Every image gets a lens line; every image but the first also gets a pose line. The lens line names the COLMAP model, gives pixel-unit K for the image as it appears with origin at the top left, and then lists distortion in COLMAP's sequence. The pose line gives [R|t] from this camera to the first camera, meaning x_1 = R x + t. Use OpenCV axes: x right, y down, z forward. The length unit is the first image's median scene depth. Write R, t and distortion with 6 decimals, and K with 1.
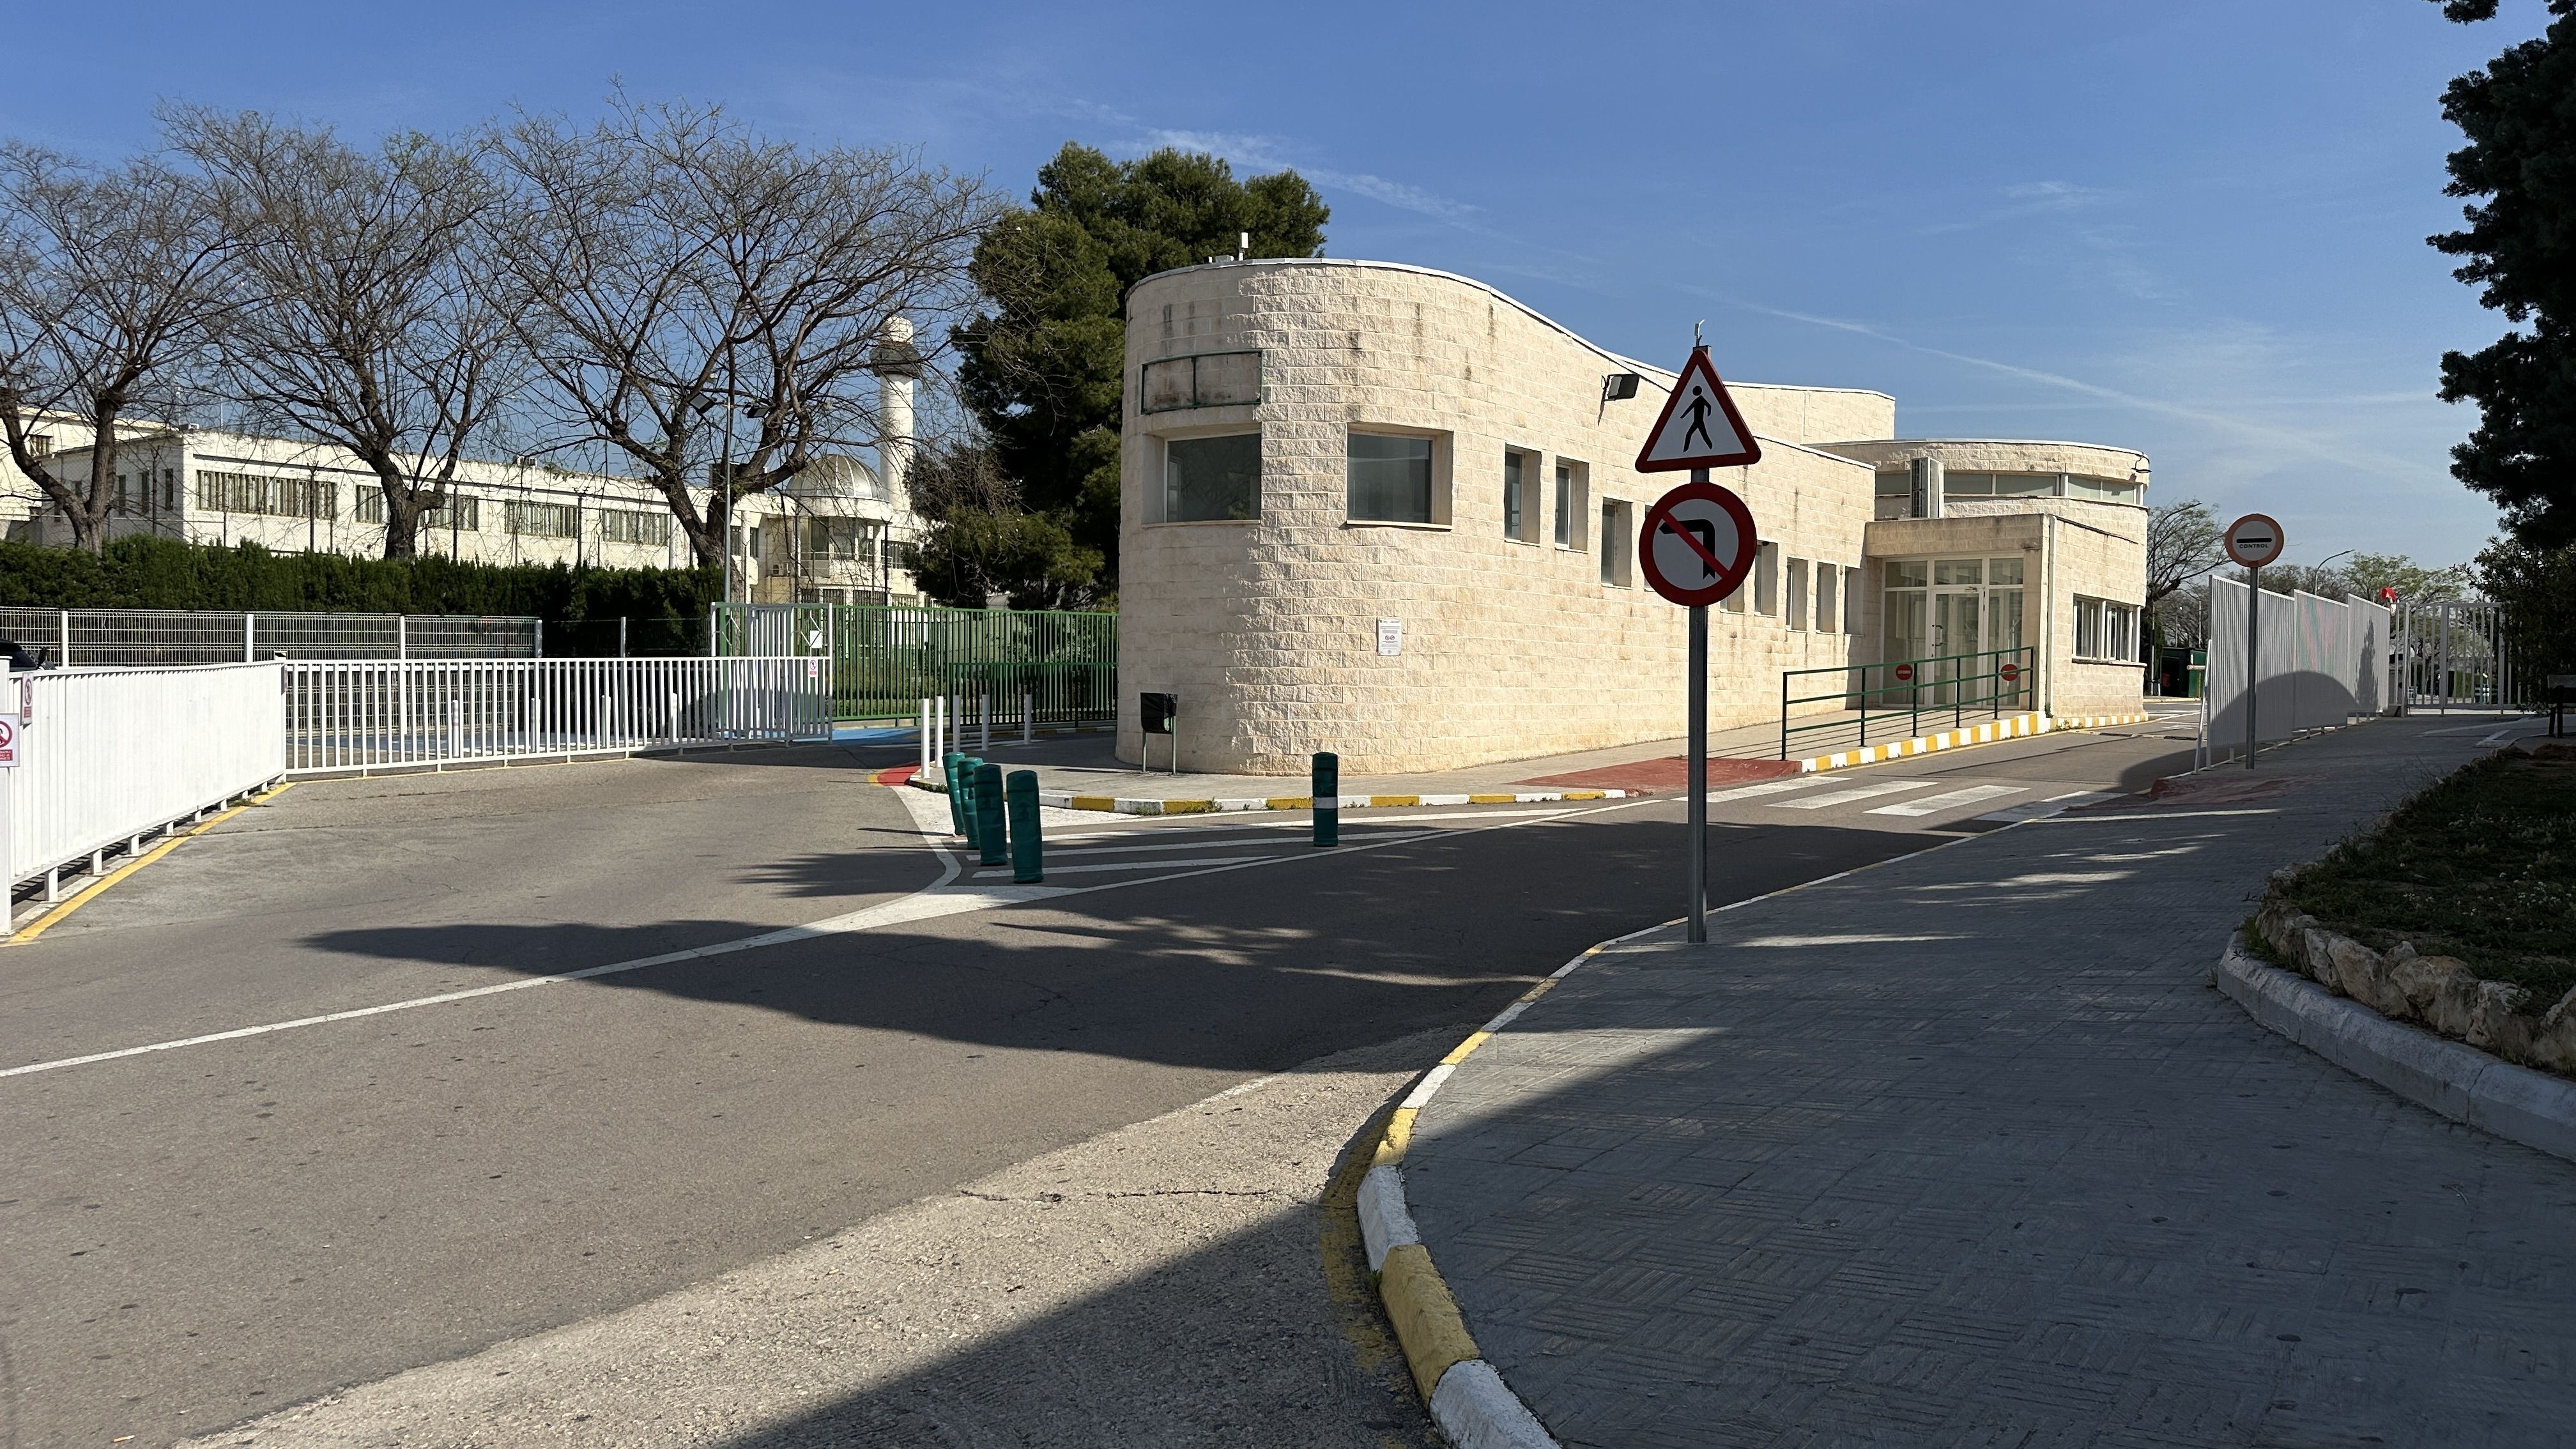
lens RADIAL K [[1823.4, 0, 1326.7], [0, 1823.4, 718.4], [0, 0, 1]] dist [0.061080, -0.072974]
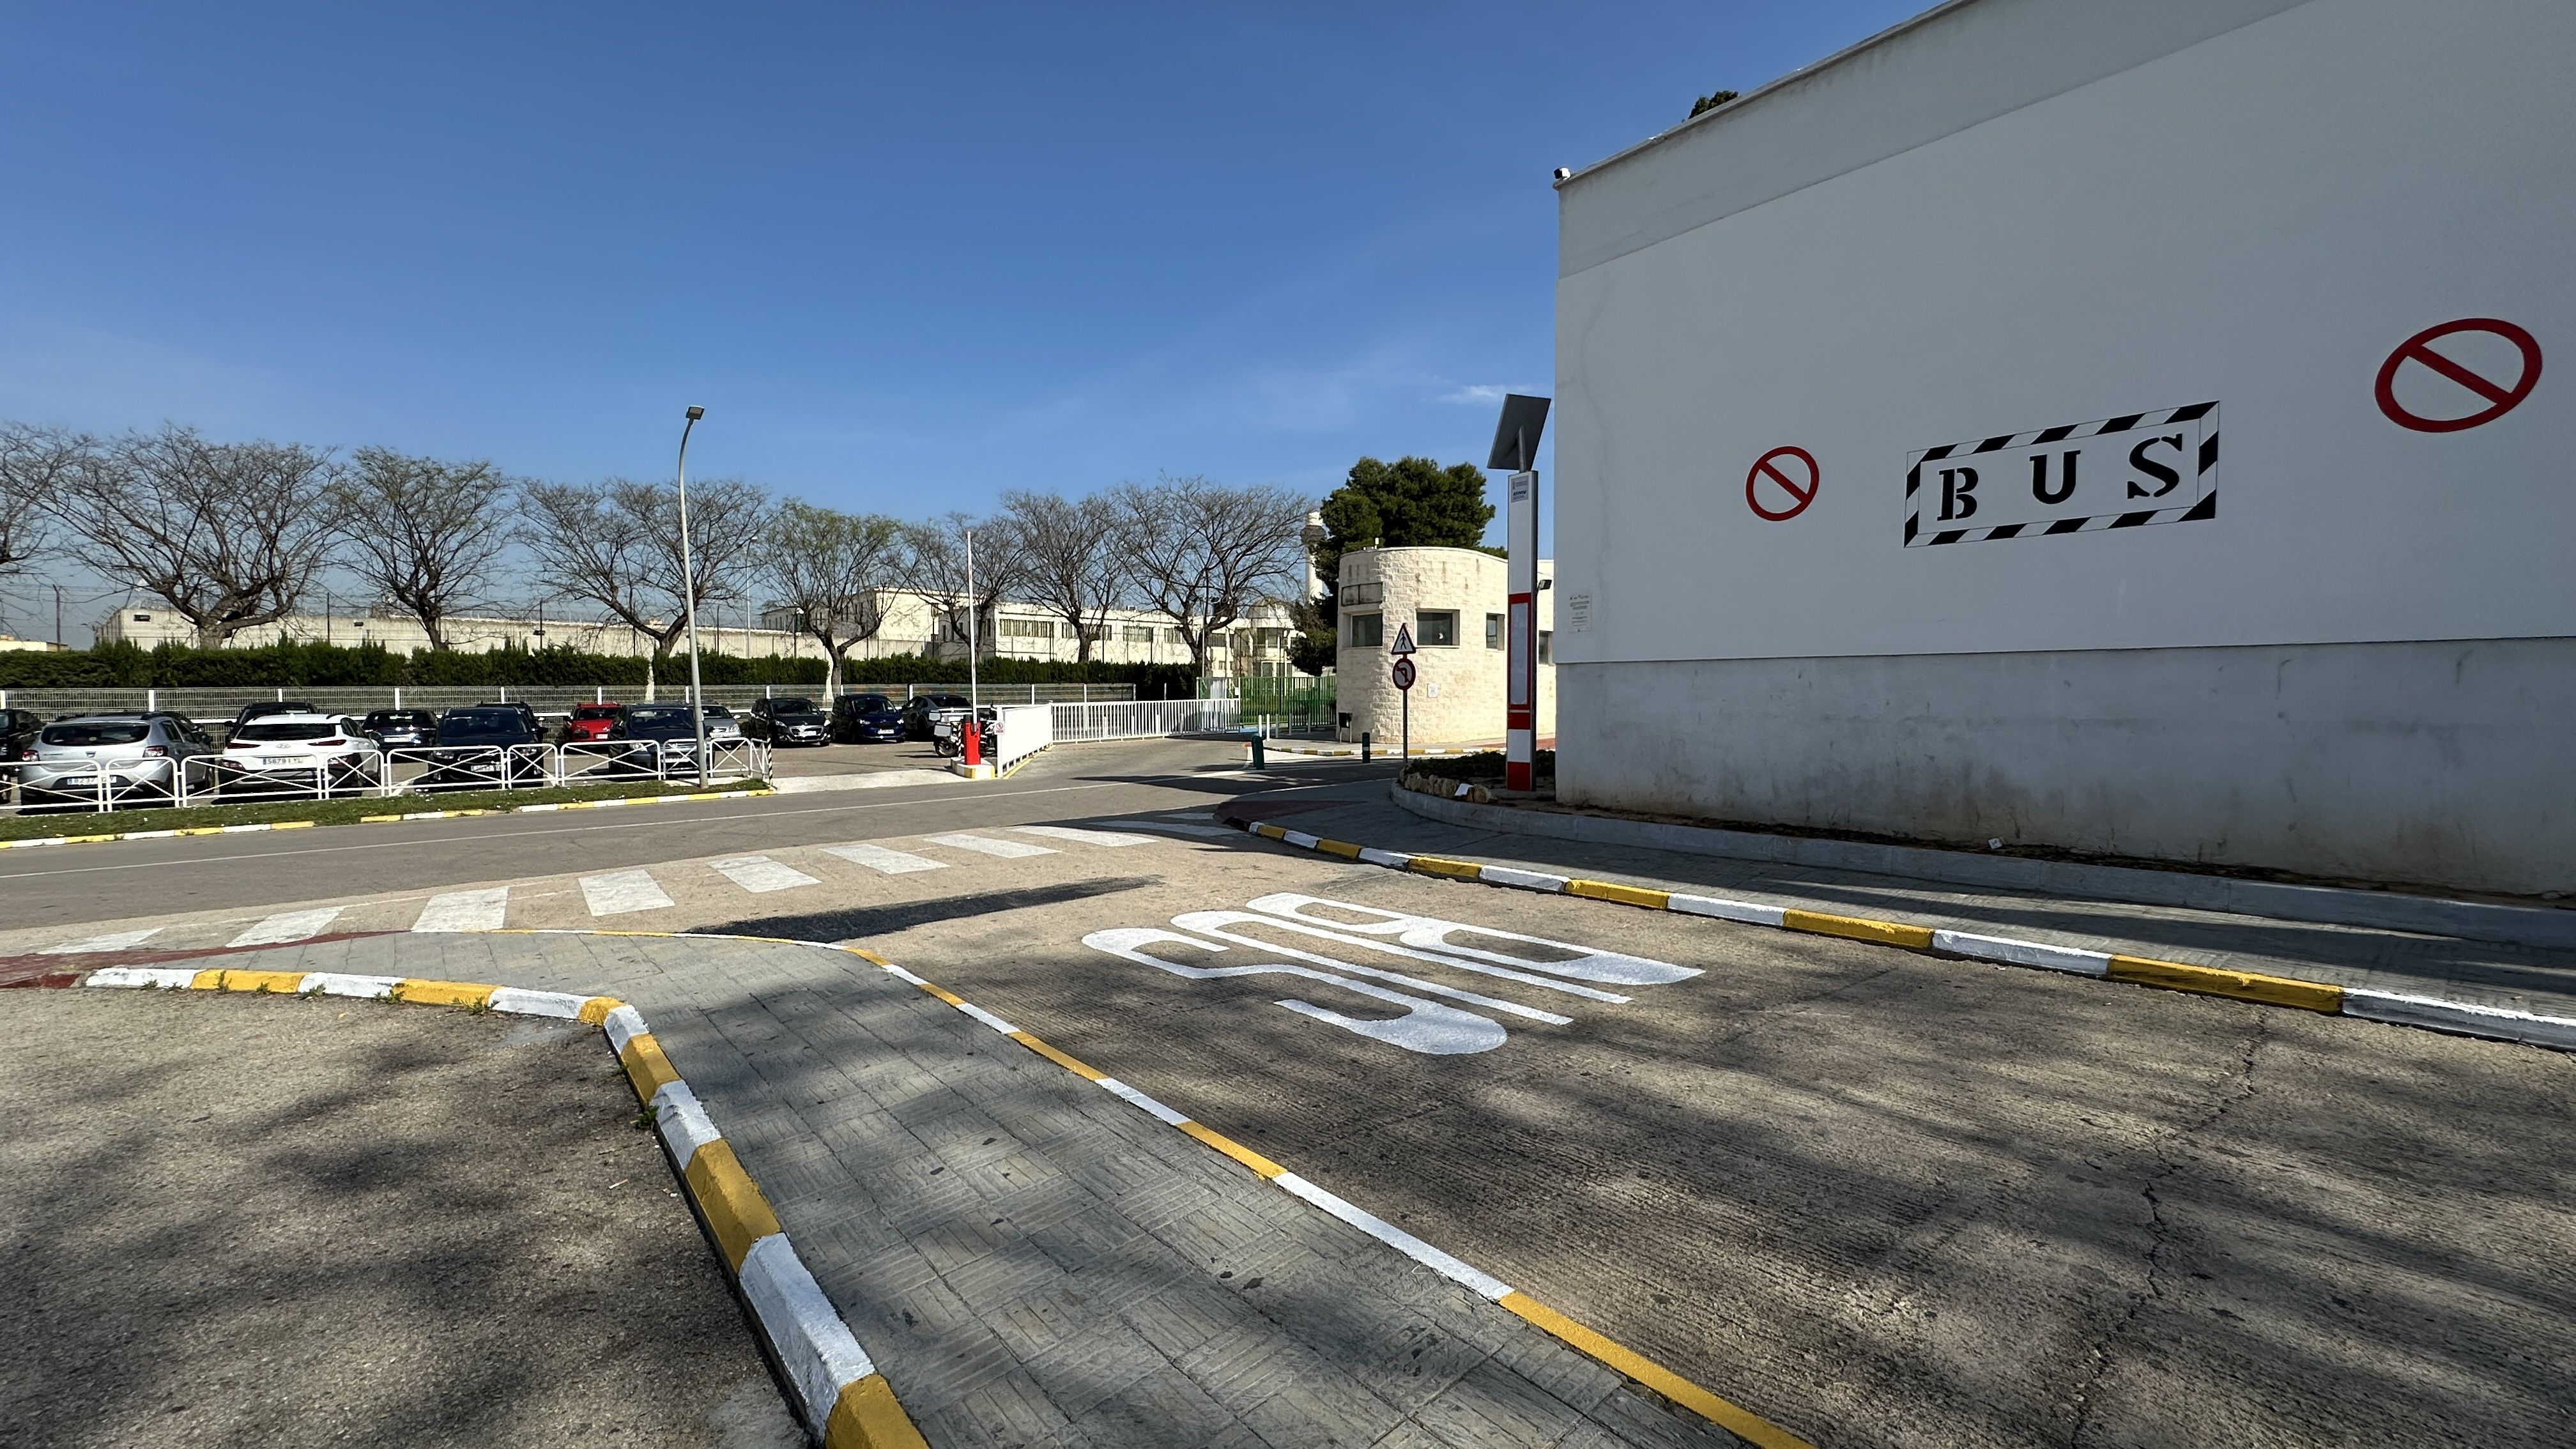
lens RADIAL K [[1029.4, 0, 1303.8], [0, 1029.4, 713.4], [0, 0, 1]] dist [-0.000297, 0.000866]
pose [[0.969428, -0.009397, -0.245198, 0.139165], [0.006745, 0.999909, -0.011656, 0.003079], [0.245285, 0.009646, 0.969403, -0.302790]]
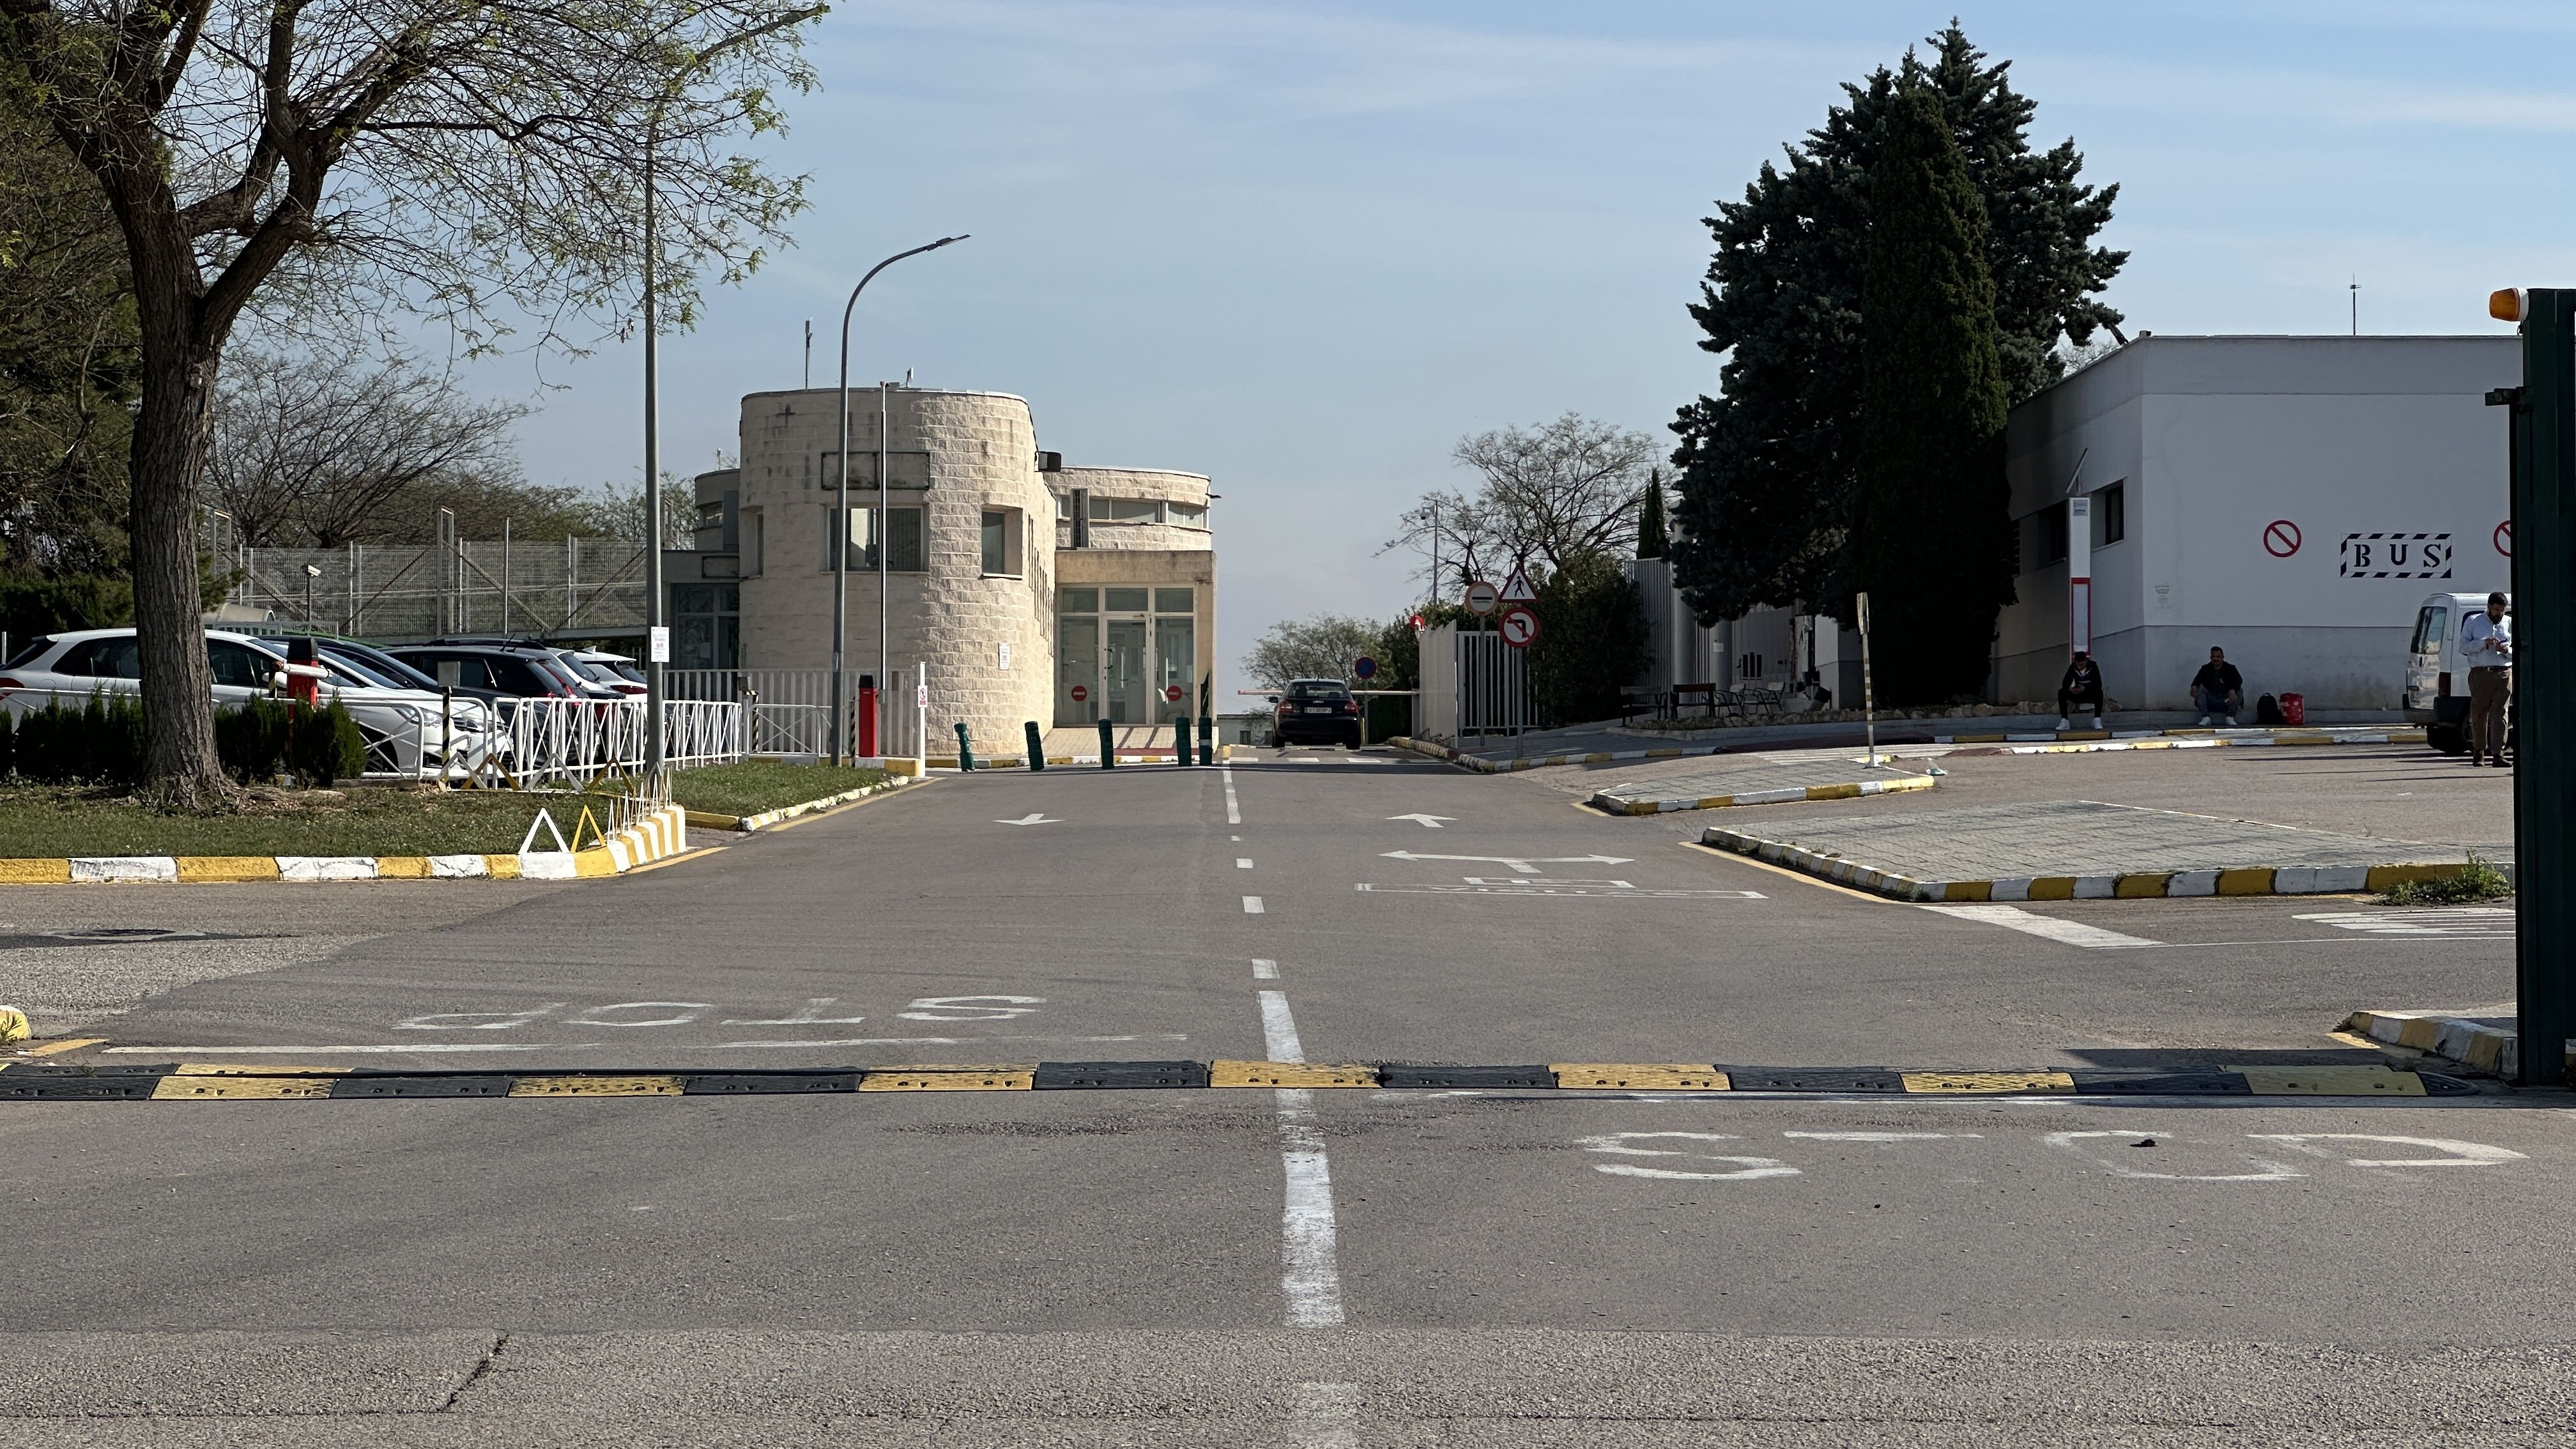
lens RADIAL K [[5993.3, 0, 1291.2], [0, 5993.3, 722.0], [0, 0, 1]] dist [0.252431, 0.000000]
pose [[0.800427, -0.000611, 0.599430, -1.656719], [0.021662, 0.999376, -0.027907, 0.090624], [-0.599039, 0.035323, 0.799941, -1.832348]]
